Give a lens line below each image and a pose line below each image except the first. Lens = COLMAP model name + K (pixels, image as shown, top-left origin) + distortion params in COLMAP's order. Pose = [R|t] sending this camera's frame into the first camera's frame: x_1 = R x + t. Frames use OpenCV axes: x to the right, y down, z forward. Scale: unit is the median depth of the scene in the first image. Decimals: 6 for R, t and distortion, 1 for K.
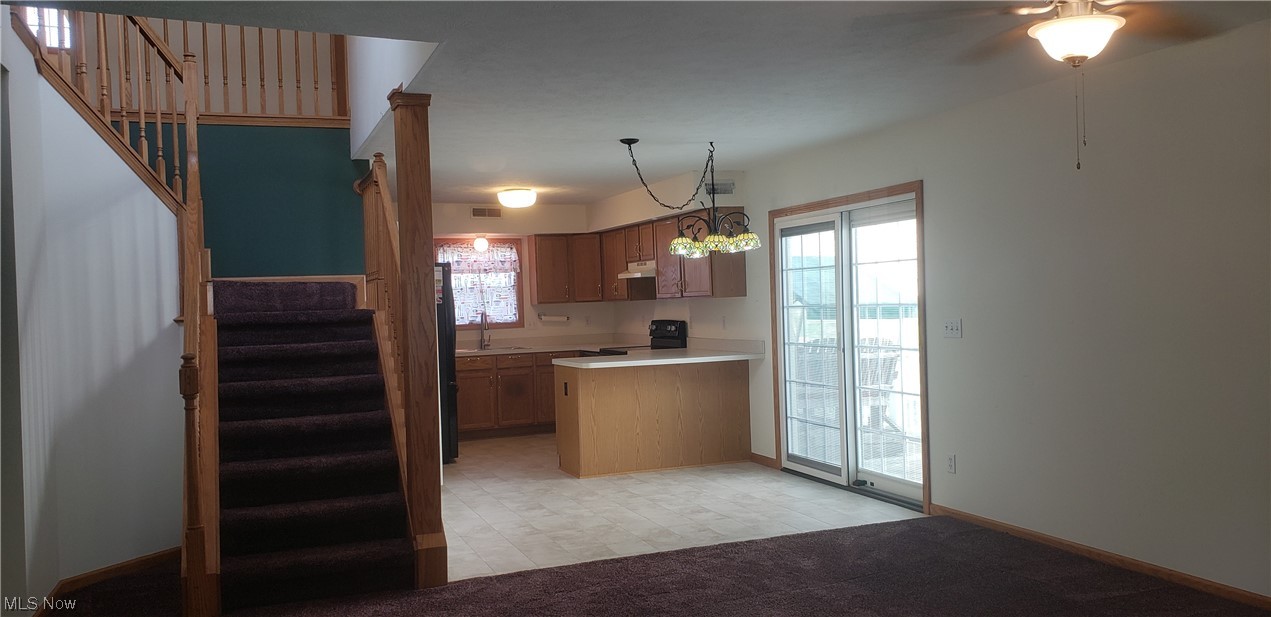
lens RADIAL K [[973.9, 0, 635.5], [0, 973.9, 308.5], [0, 0, 1]] dist [0.228440, -0.748488]
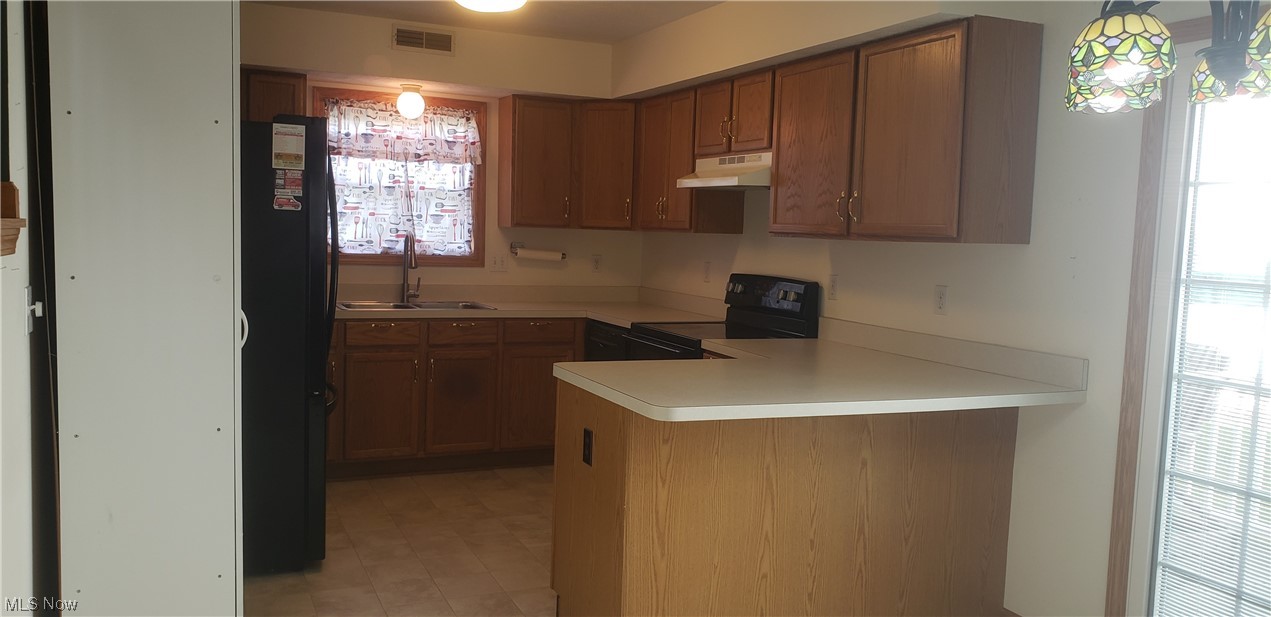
lens RADIAL K [[973.9, 0, 635.5], [0, 973.9, 308.5], [0, 0, 1]] dist [0.228440, -0.748488]
pose [[0.996561, 0.065141, 0.051205, -0.056482], [-0.068764, 0.994994, 0.072512, -0.003253], [-0.046225, -0.075784, 0.996052, 0.451143]]
